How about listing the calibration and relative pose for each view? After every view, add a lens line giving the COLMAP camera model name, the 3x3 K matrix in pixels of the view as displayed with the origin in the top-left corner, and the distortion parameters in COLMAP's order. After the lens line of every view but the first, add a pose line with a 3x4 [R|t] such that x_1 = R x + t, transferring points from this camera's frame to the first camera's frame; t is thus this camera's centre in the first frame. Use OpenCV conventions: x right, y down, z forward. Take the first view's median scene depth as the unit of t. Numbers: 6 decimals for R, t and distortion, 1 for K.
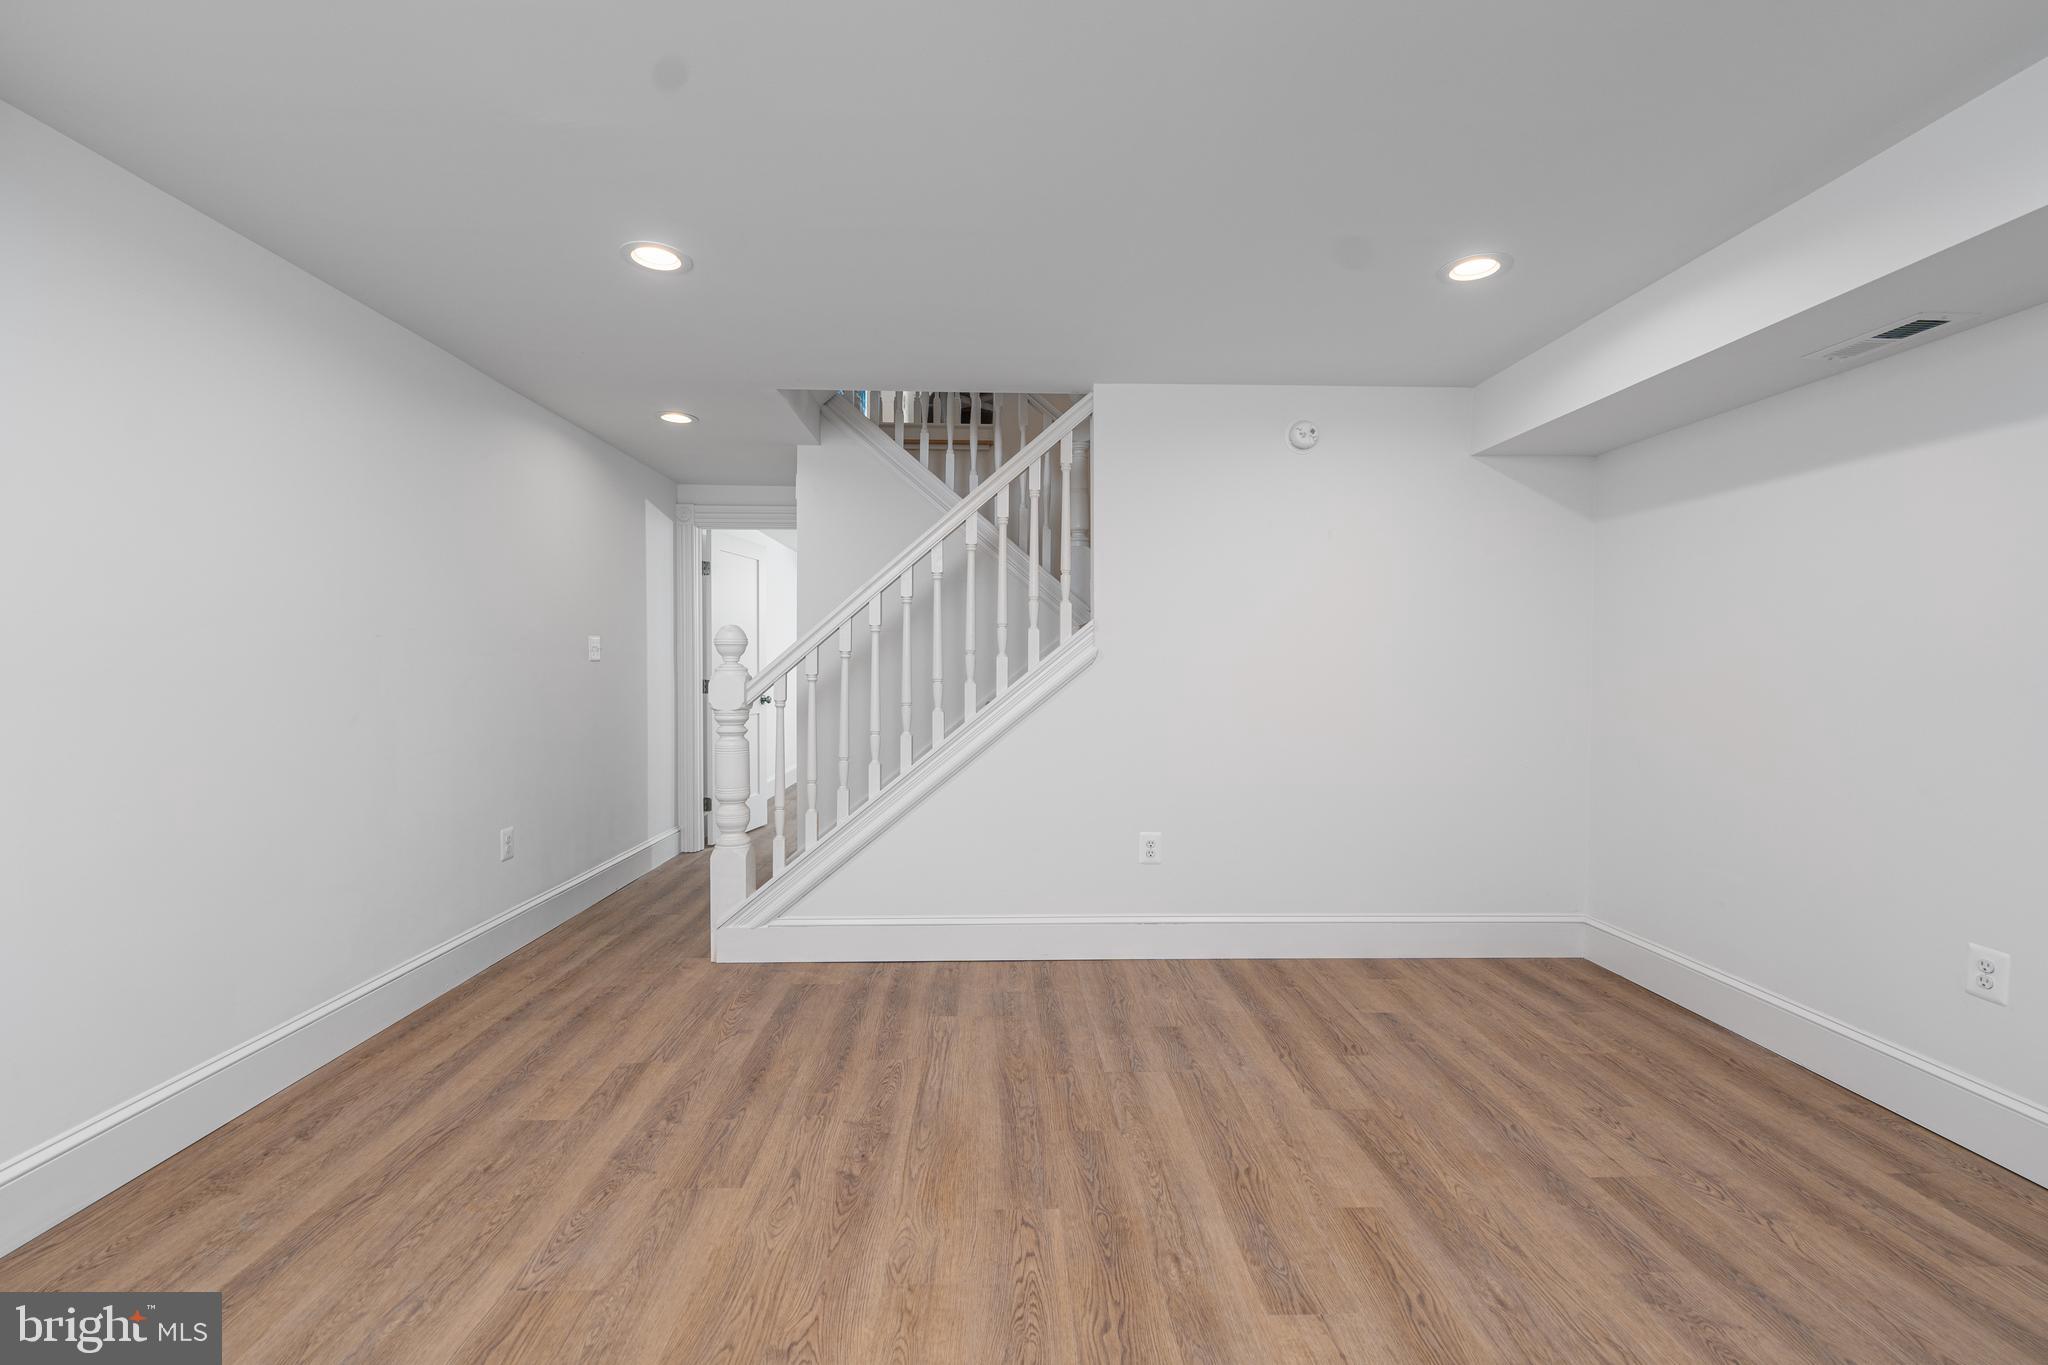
lens RADIAL K [[847.1, 0, 1020.8], [0, 847.1, 682.2], [0, 0, 1]] dist [-0.000386, -0.000799]
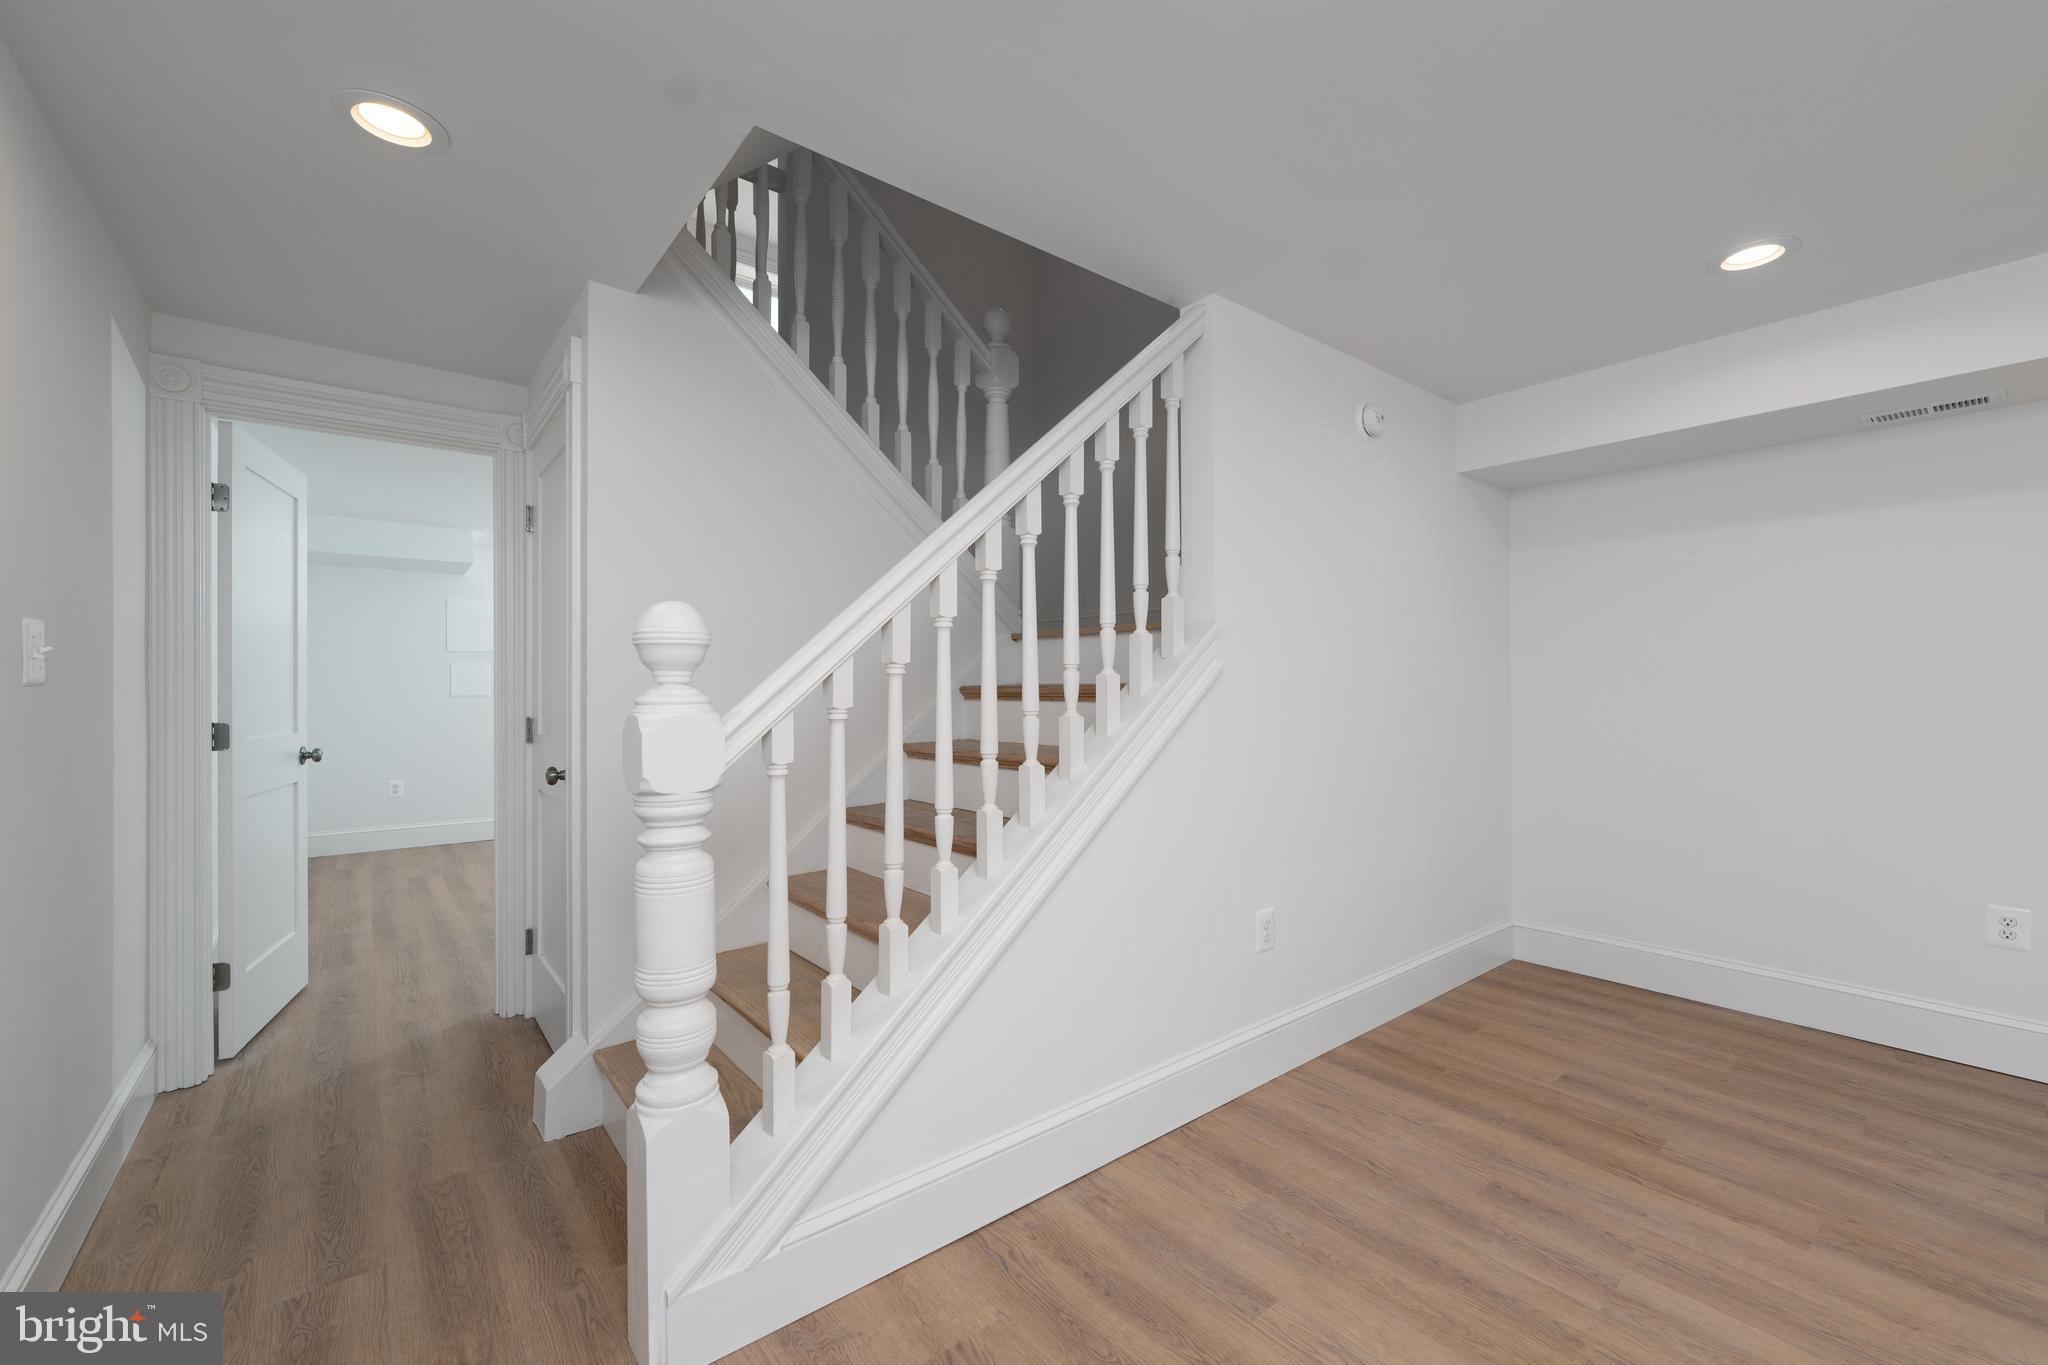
lens RADIAL K [[824.1, 0, 1018.7], [0, 824.1, 684.0], [0, 0, 1]] dist [-0.000364, -0.000477]
pose [[0.801088, -0.004824, 0.598527, -0.531477], [0.020095, 0.999621, -0.018839, -0.014547], [-0.598209, 0.027119, 0.800881, 0.629071]]
